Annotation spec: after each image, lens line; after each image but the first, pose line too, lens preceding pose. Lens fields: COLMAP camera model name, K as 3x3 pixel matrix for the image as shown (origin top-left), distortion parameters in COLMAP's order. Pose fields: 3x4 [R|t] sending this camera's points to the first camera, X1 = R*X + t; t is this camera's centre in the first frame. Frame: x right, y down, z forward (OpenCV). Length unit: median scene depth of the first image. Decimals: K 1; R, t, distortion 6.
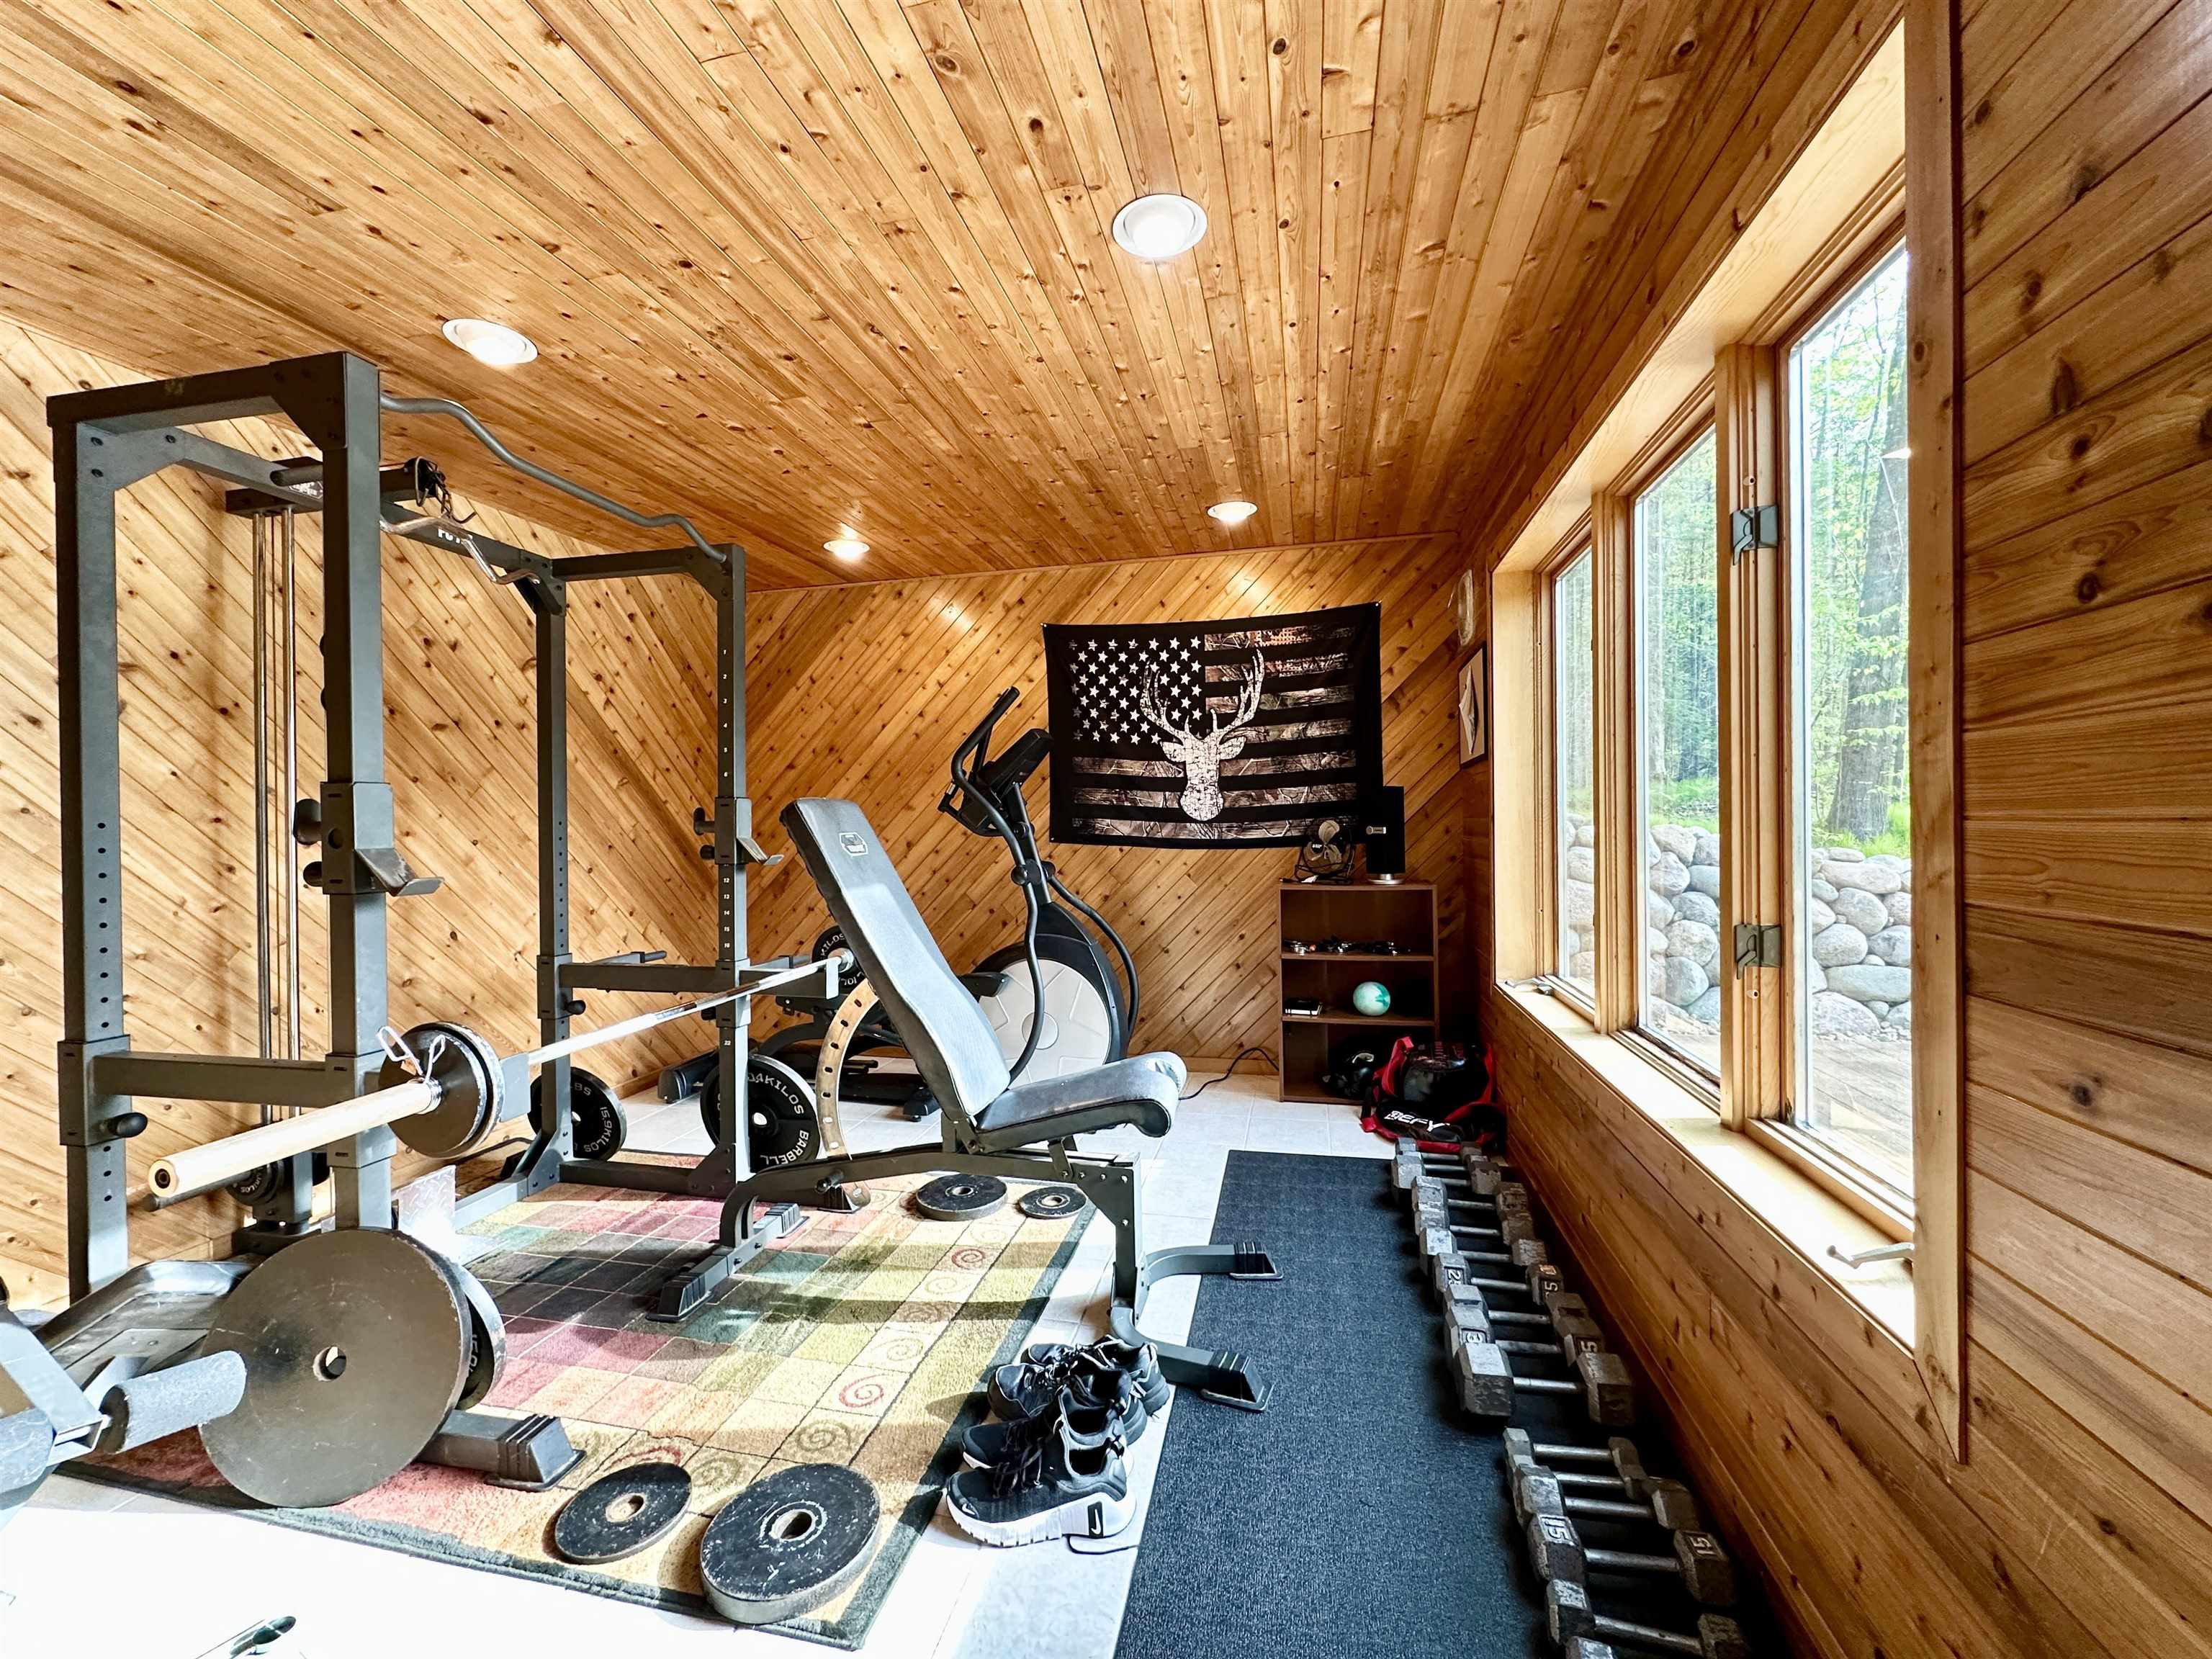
lens RADIAL K [[878.4, 0, 1108.0], [0, 878.4, 826.5], [0, 0, 1]] dist [-0.003942, 0.000318]
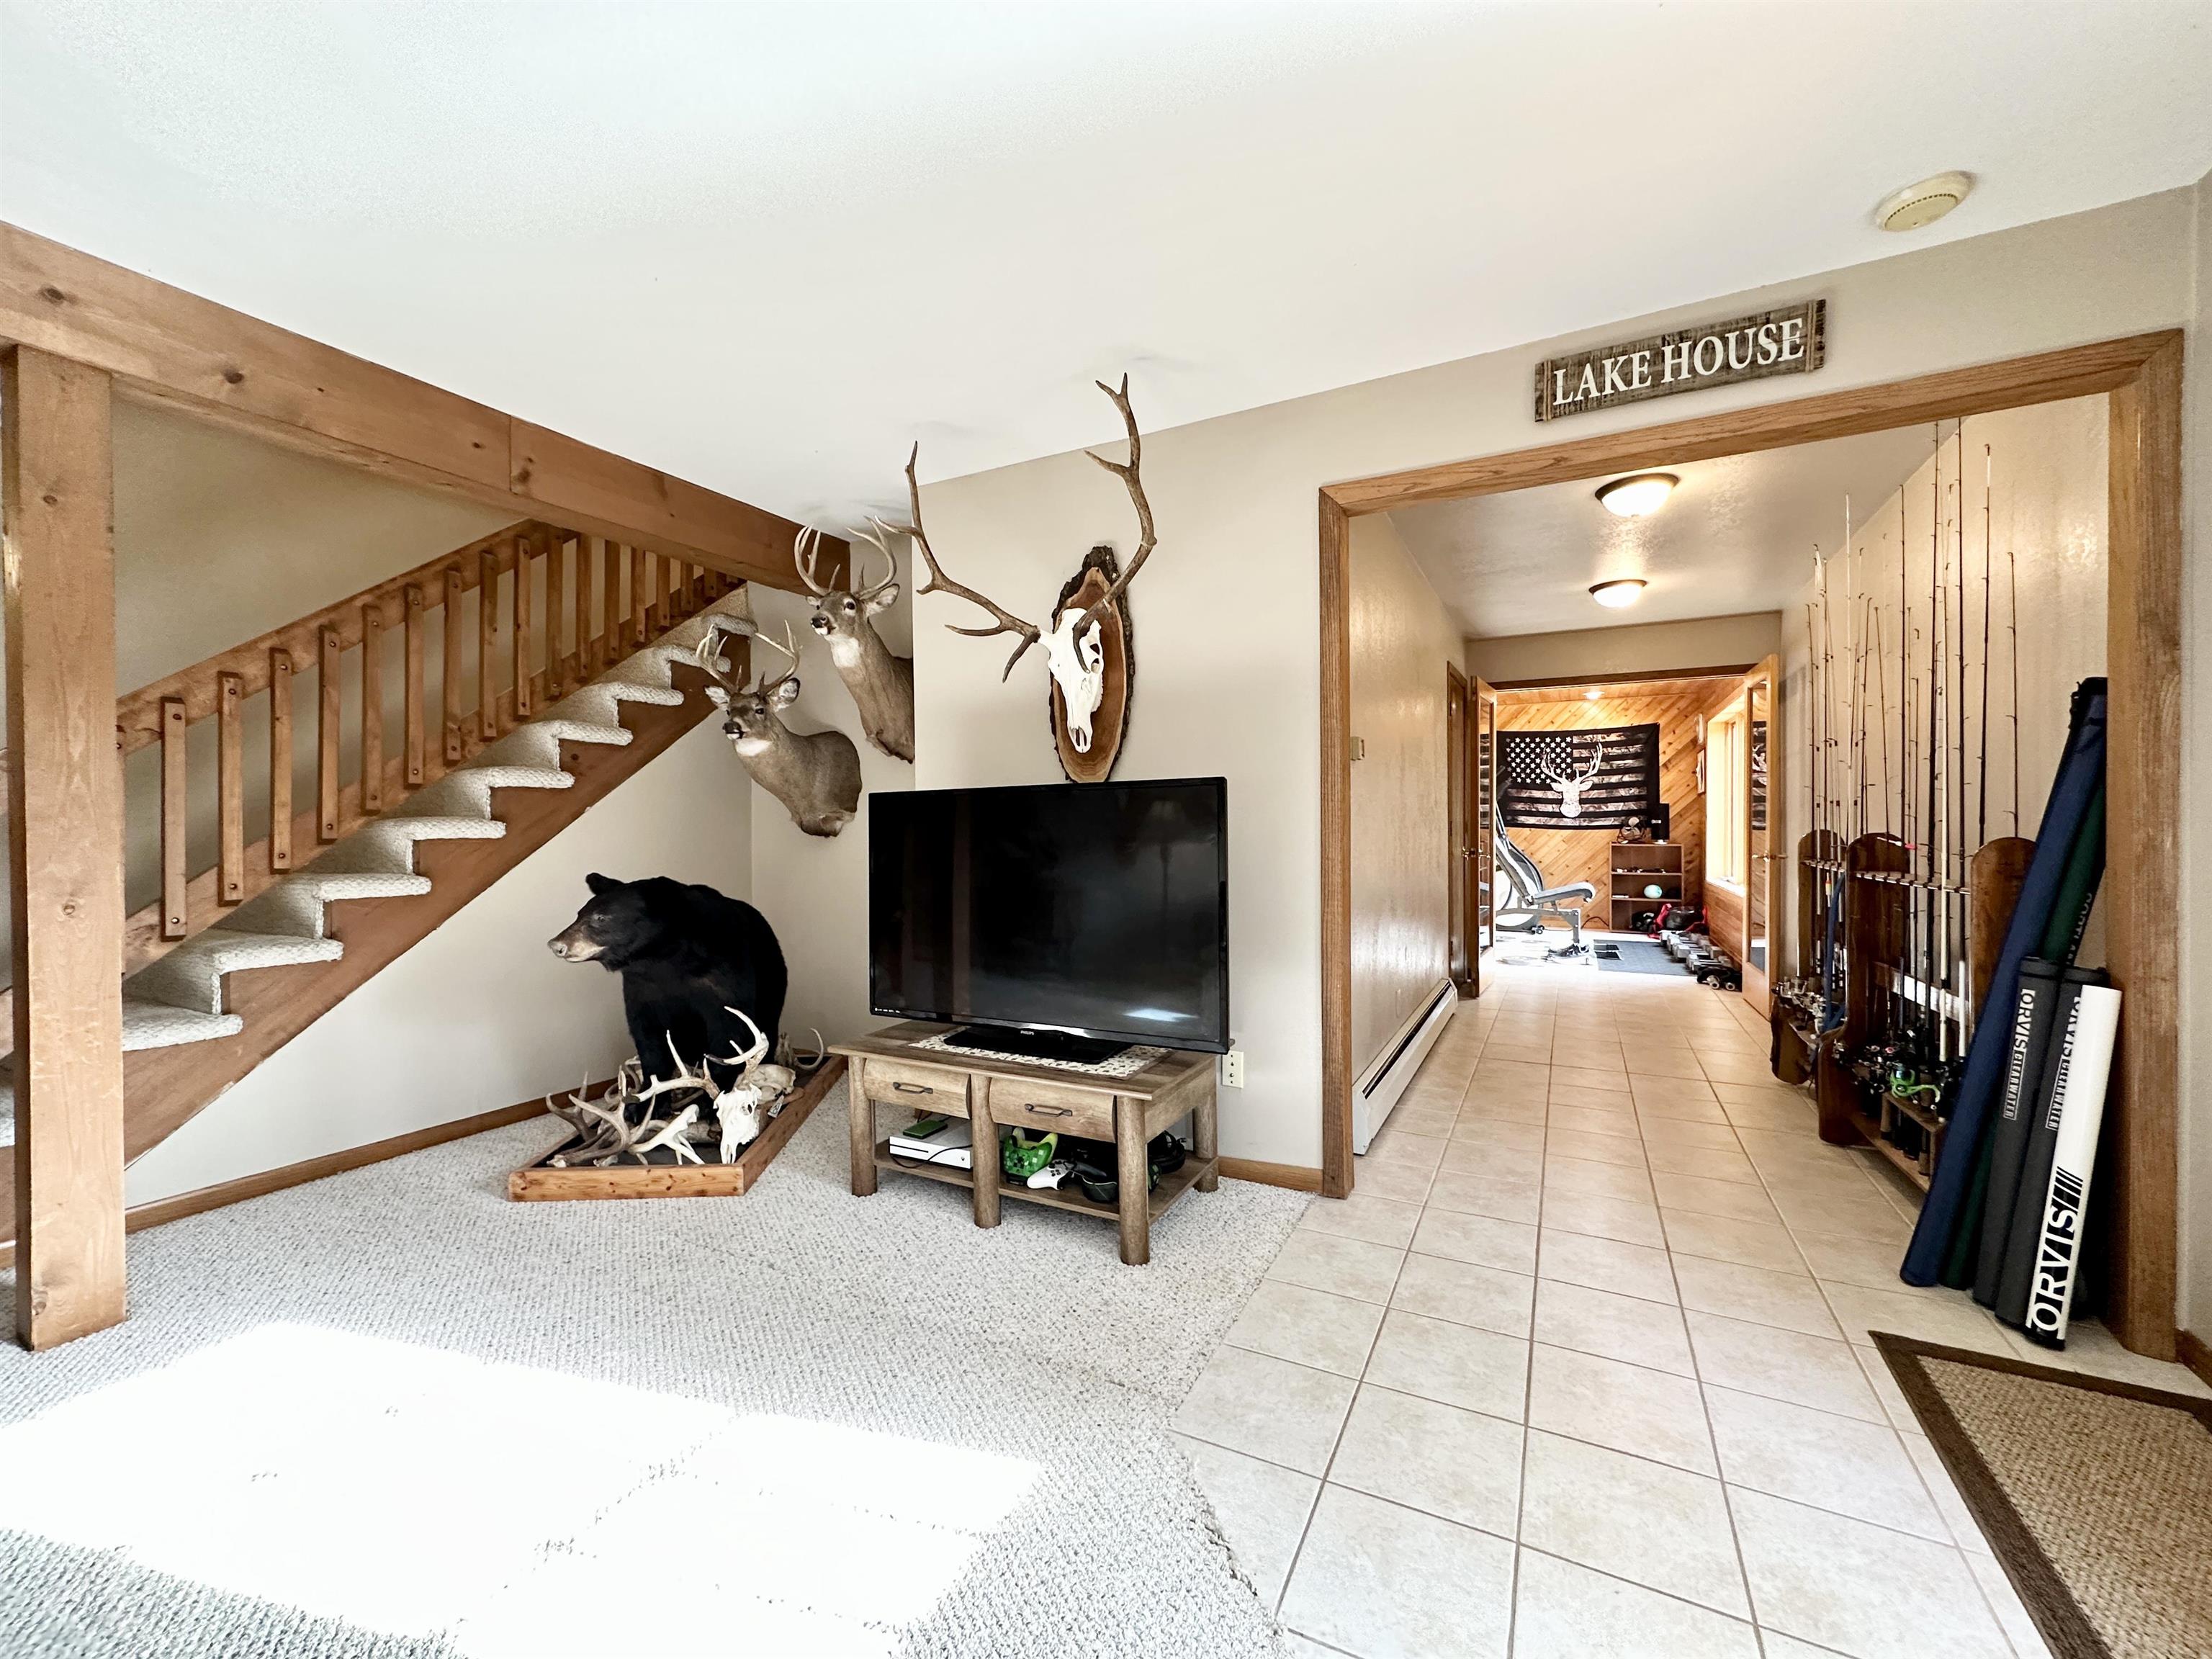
lens RADIAL K [[878.4, 0, 1110.2], [0, 878.4, 828.6], [0, 0, 1]] dist [-0.003942, 0.000318]
pose [[0.964114, 0.011977, -0.265219, -0.448202], [-0.010918, 0.999925, 0.005470, 0.023527], [0.265265, -0.002378, 0.964173, -1.538526]]
